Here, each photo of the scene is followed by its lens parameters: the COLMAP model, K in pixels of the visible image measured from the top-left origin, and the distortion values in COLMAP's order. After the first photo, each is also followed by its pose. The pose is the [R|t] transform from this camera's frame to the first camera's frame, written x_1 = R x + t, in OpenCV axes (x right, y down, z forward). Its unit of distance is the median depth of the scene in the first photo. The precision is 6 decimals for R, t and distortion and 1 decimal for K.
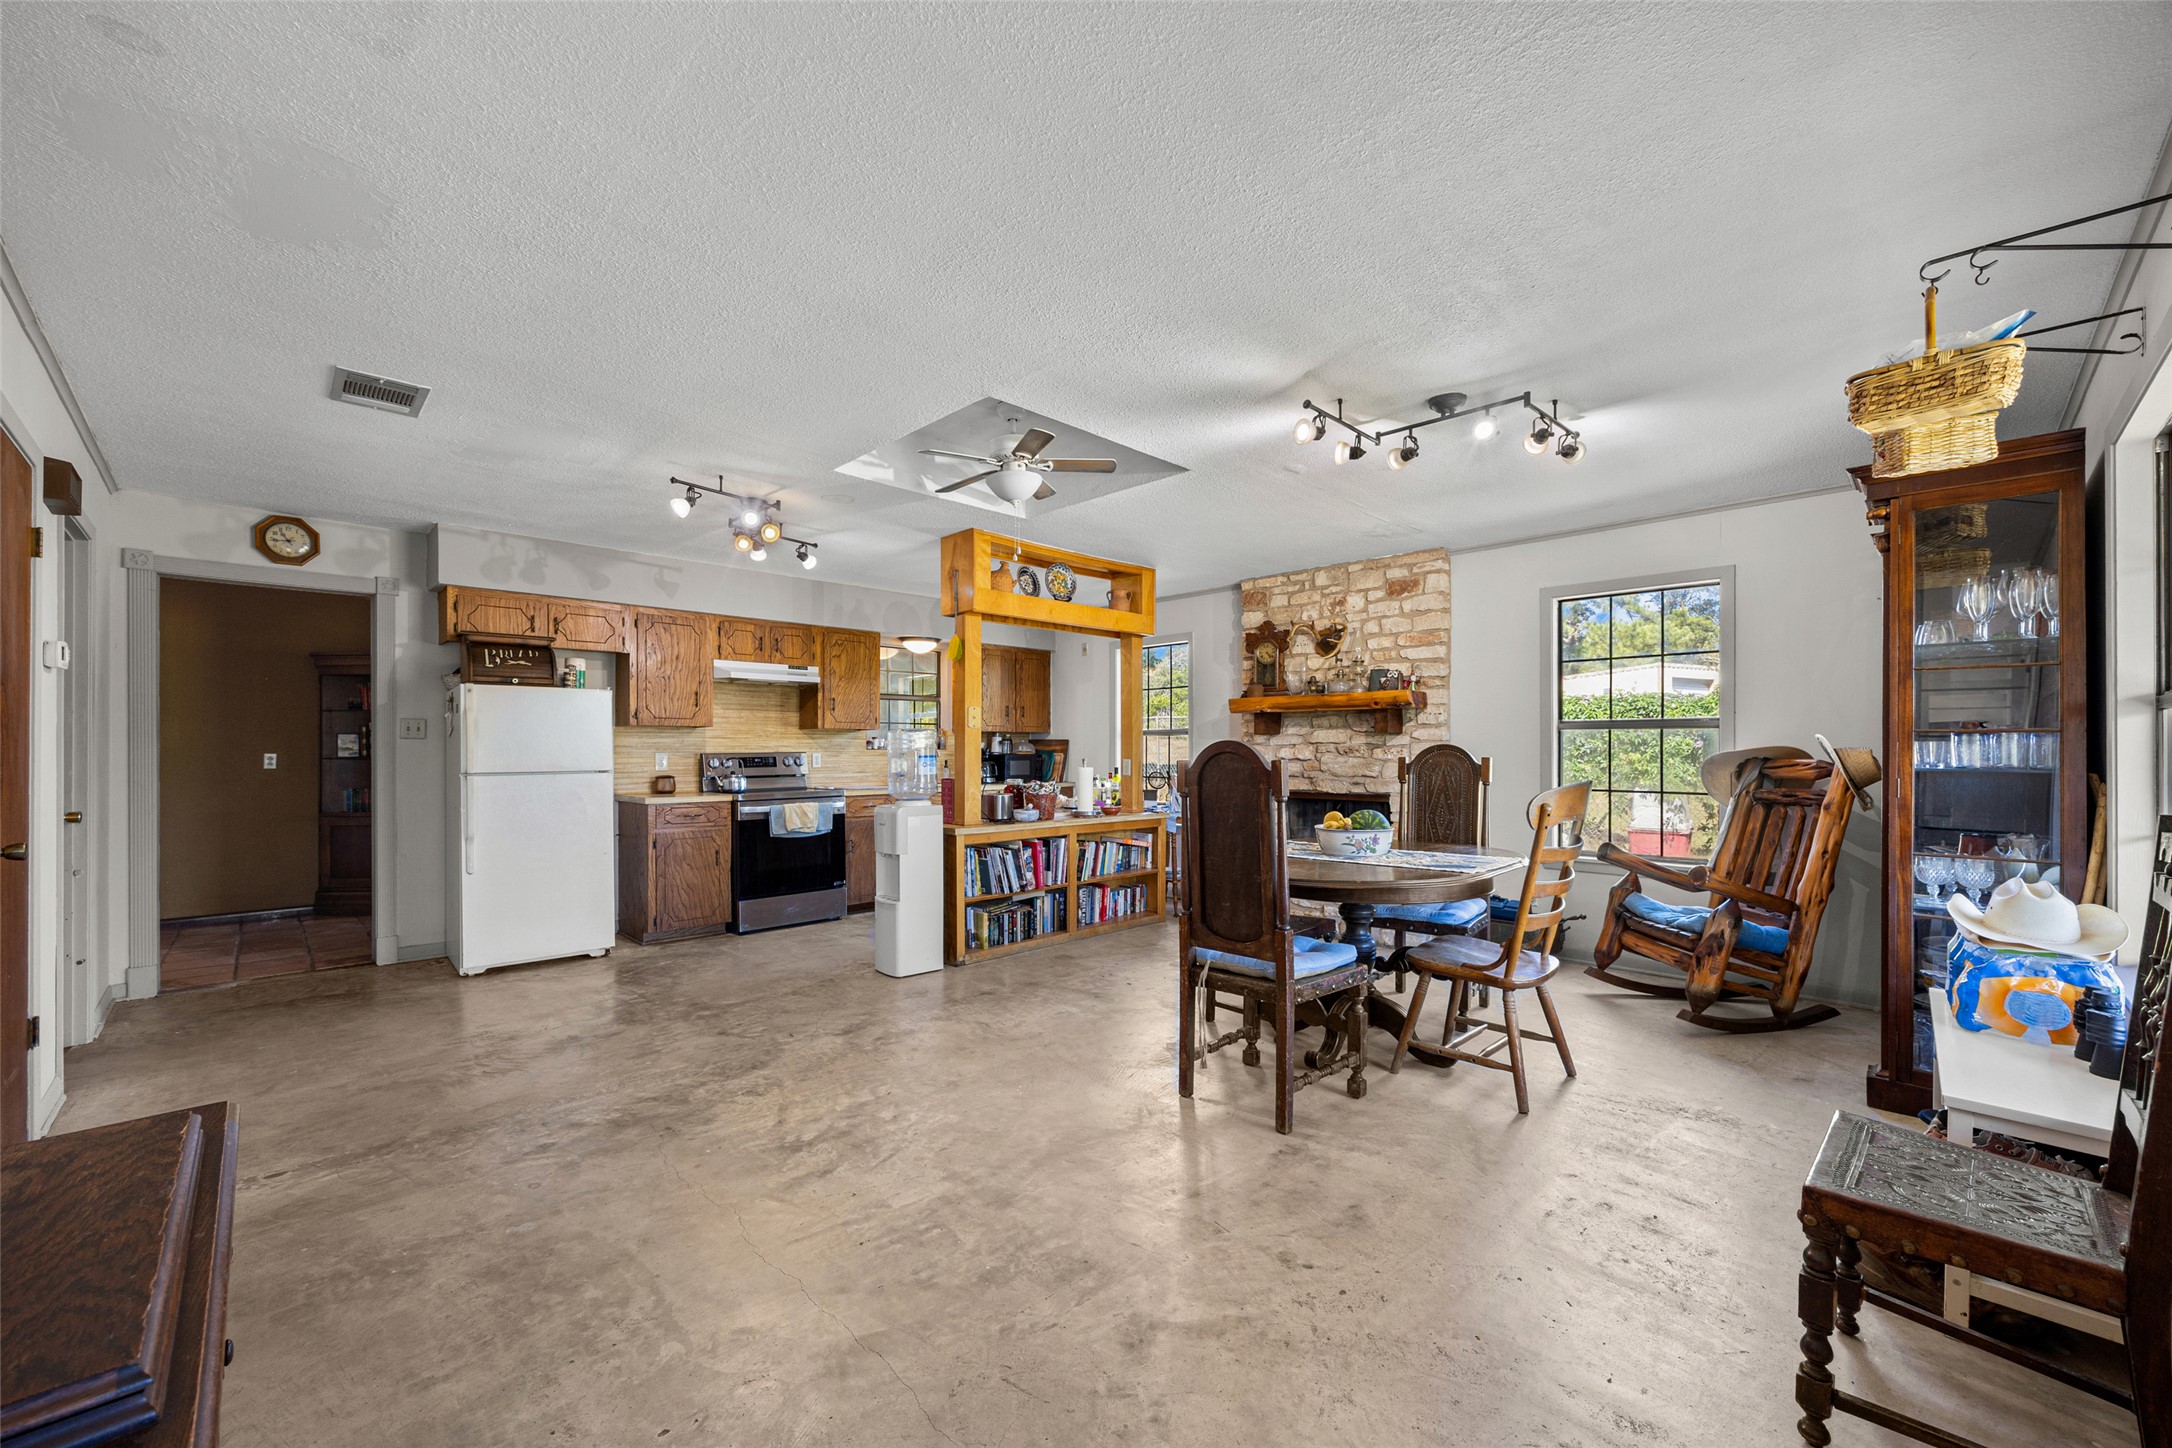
lens RADIAL K [[855.1, 0, 1087.8], [0, 855.1, 739.9], [0, 0, 1]] dist [0.008916, 0.000115]
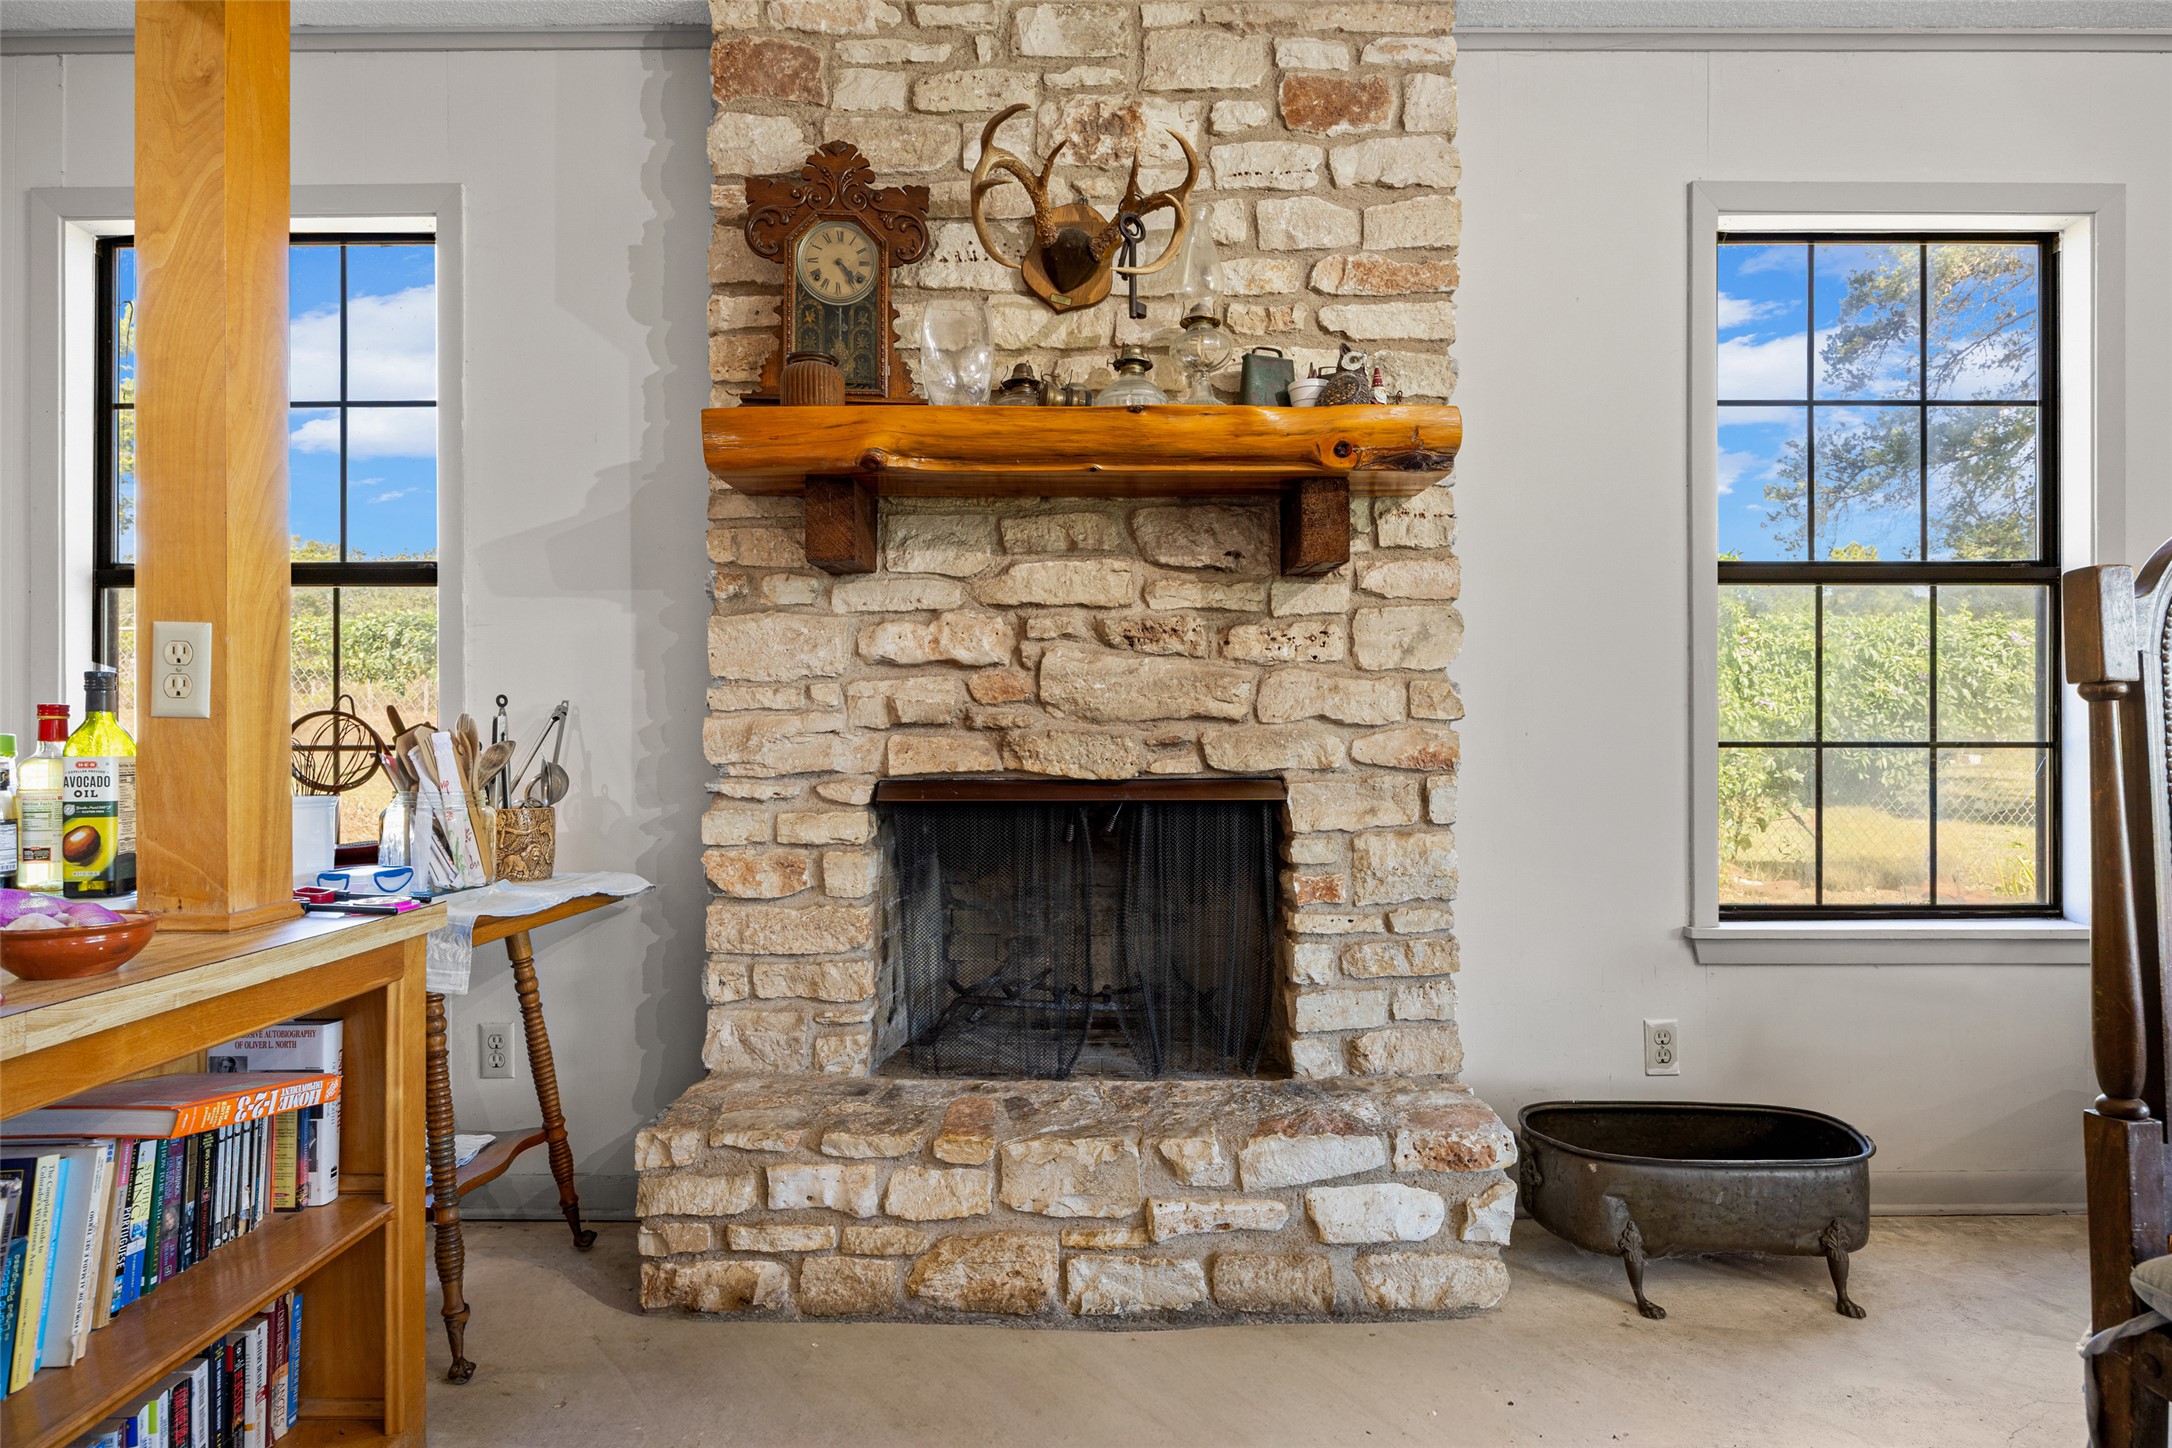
lens RADIAL K [[1152.7, 0, 1076.8], [0, 1152.7, 723.7], [0, 0, 1]] dist [-0.002342, 0.000427]
pose [[0.706745, 0.000416, 0.707468, 0.008478], [-0.006036, 0.999967, 0.005442, 0.040757], [-0.707442, -0.008116, 0.706725, 0.716504]]
